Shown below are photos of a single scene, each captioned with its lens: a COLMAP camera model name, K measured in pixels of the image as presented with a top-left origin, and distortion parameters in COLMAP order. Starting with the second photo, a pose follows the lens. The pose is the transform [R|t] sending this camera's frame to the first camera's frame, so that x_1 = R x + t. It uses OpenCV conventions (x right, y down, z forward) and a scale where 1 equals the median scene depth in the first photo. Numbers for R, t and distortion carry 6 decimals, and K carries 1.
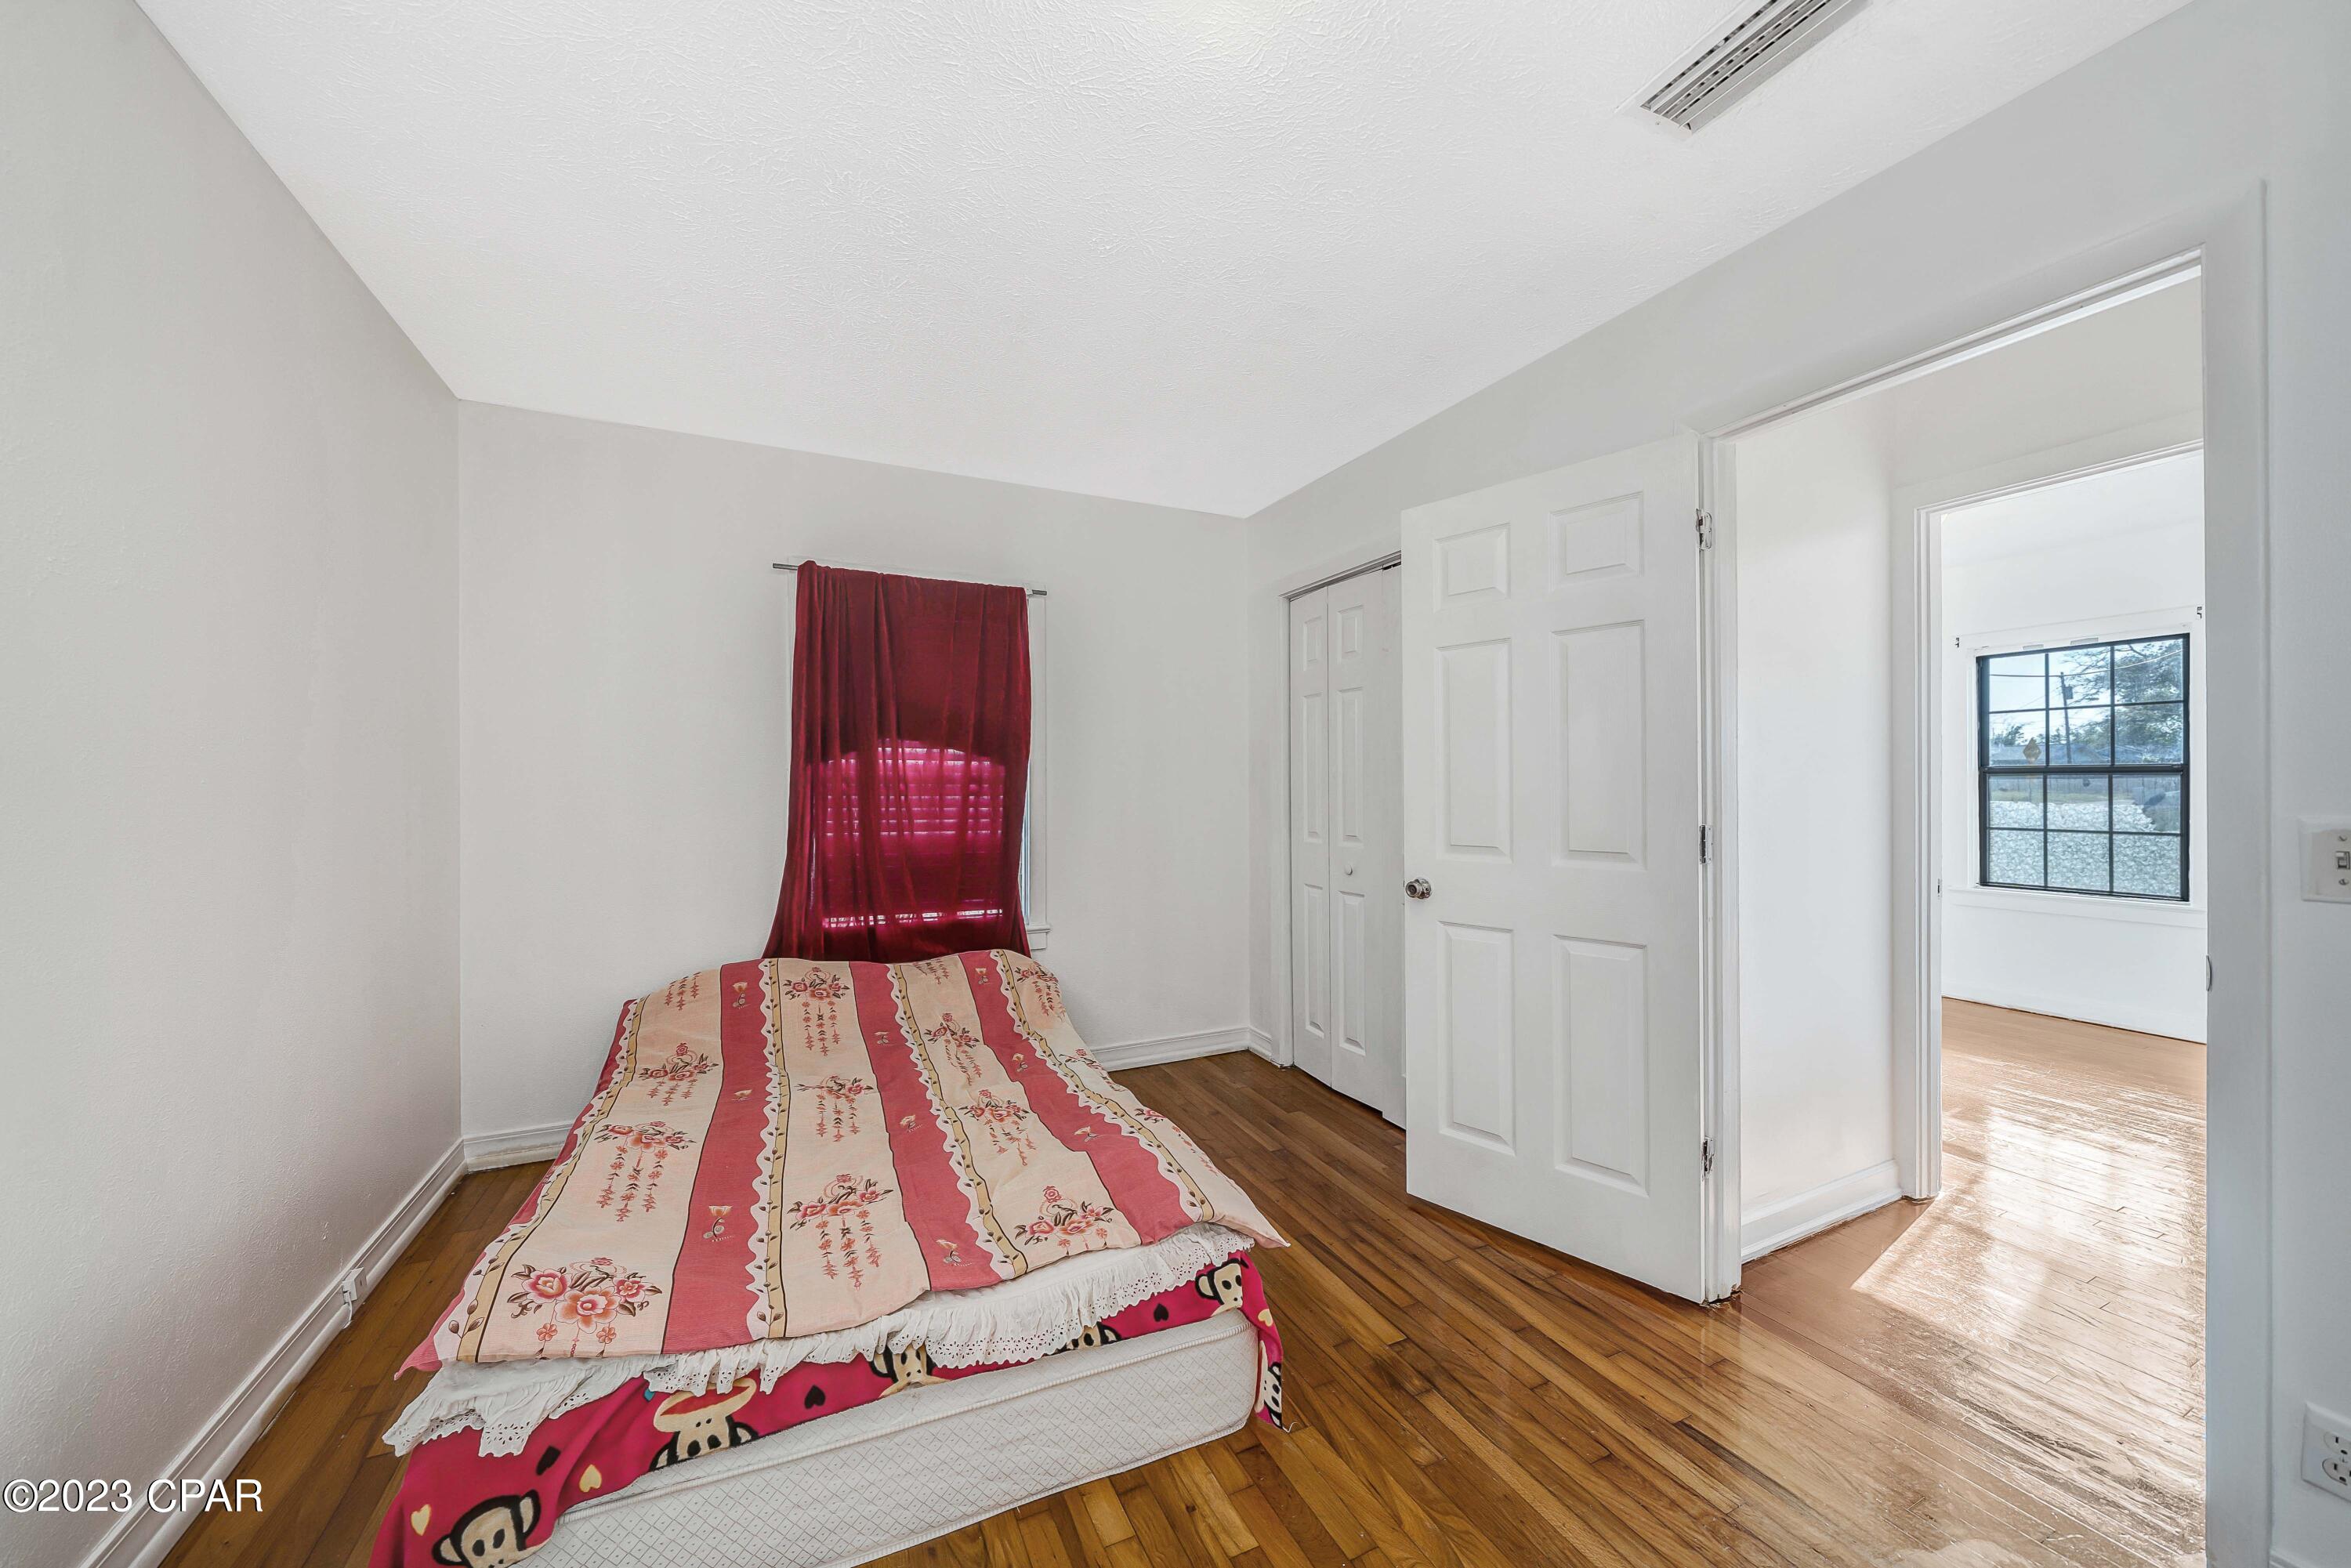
lens RADIAL K [[831.5, 0, 1189.0], [0, 831.5, 783.4], [0, 0, 1]] dist [-0.000900, -0.000102]
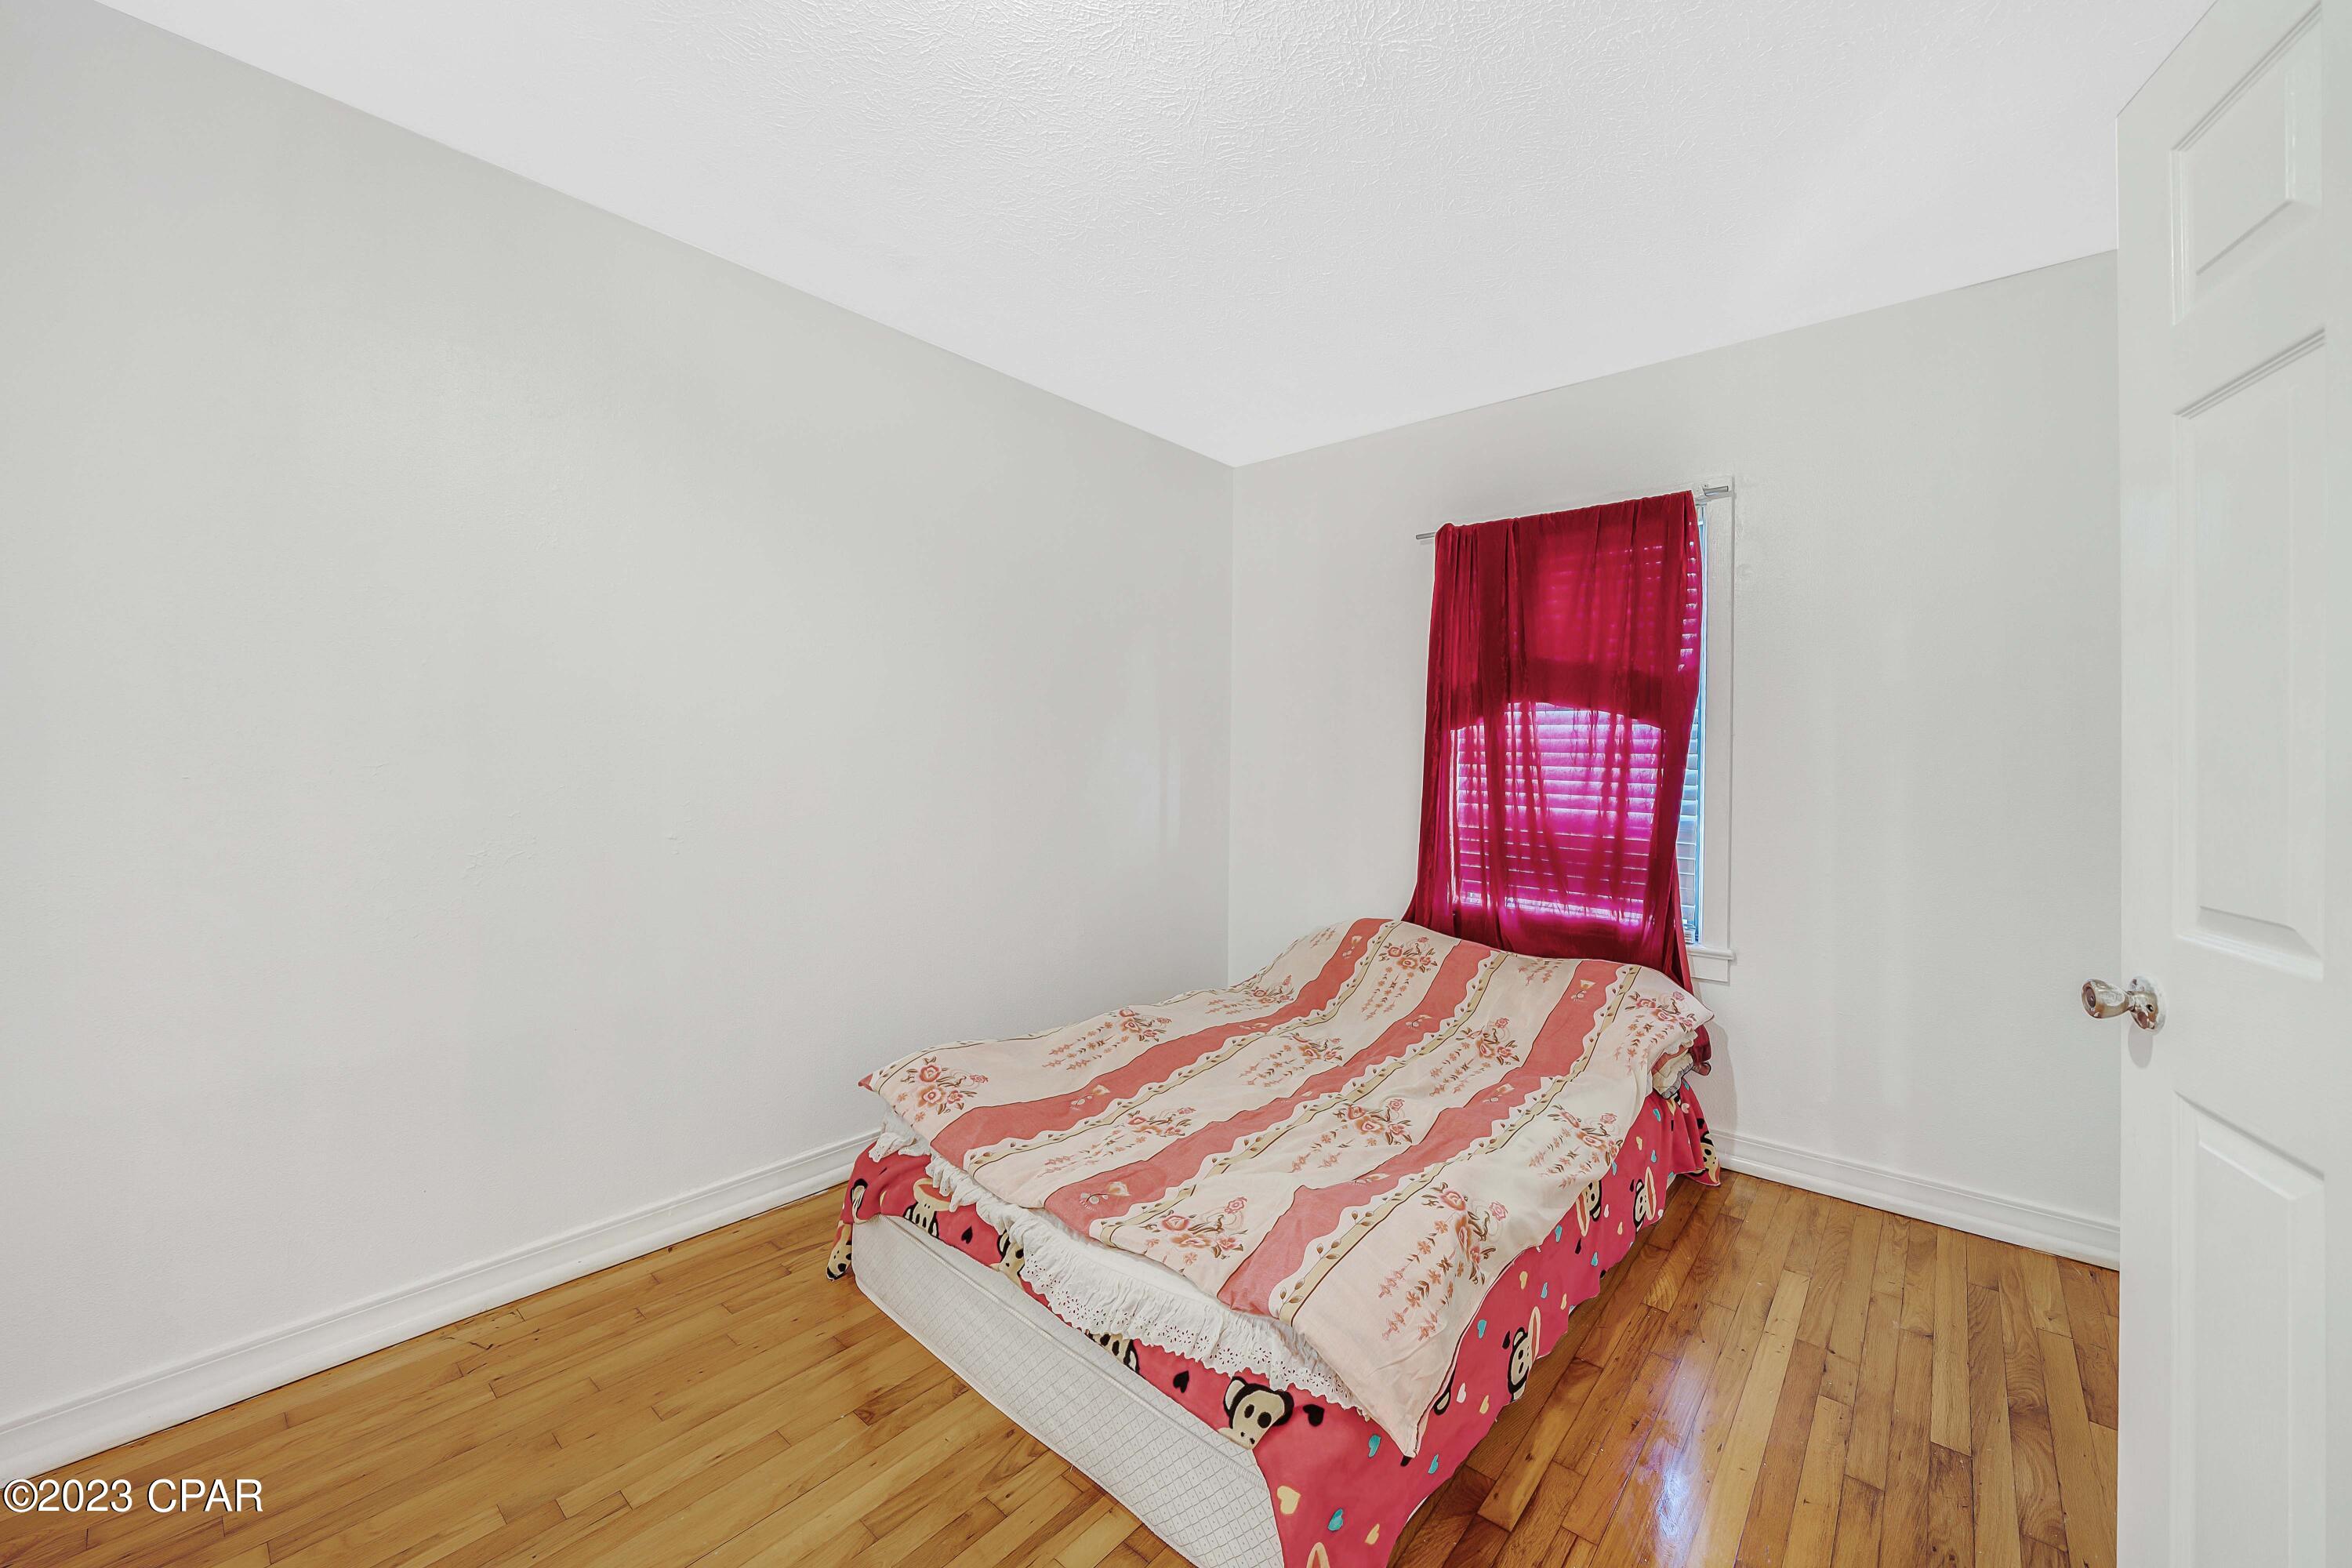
lens RADIAL K [[845.9, 0, 1131.1], [0, 845.9, 758.2], [0, 0, 1]] dist [-0.006326, -0.000044]
pose [[0.440785, 0.013123, -0.897517, 0.359878], [-0.012591, 0.999885, 0.008437, 0.005541], [0.897525, 0.007582, 0.440899, 0.303137]]
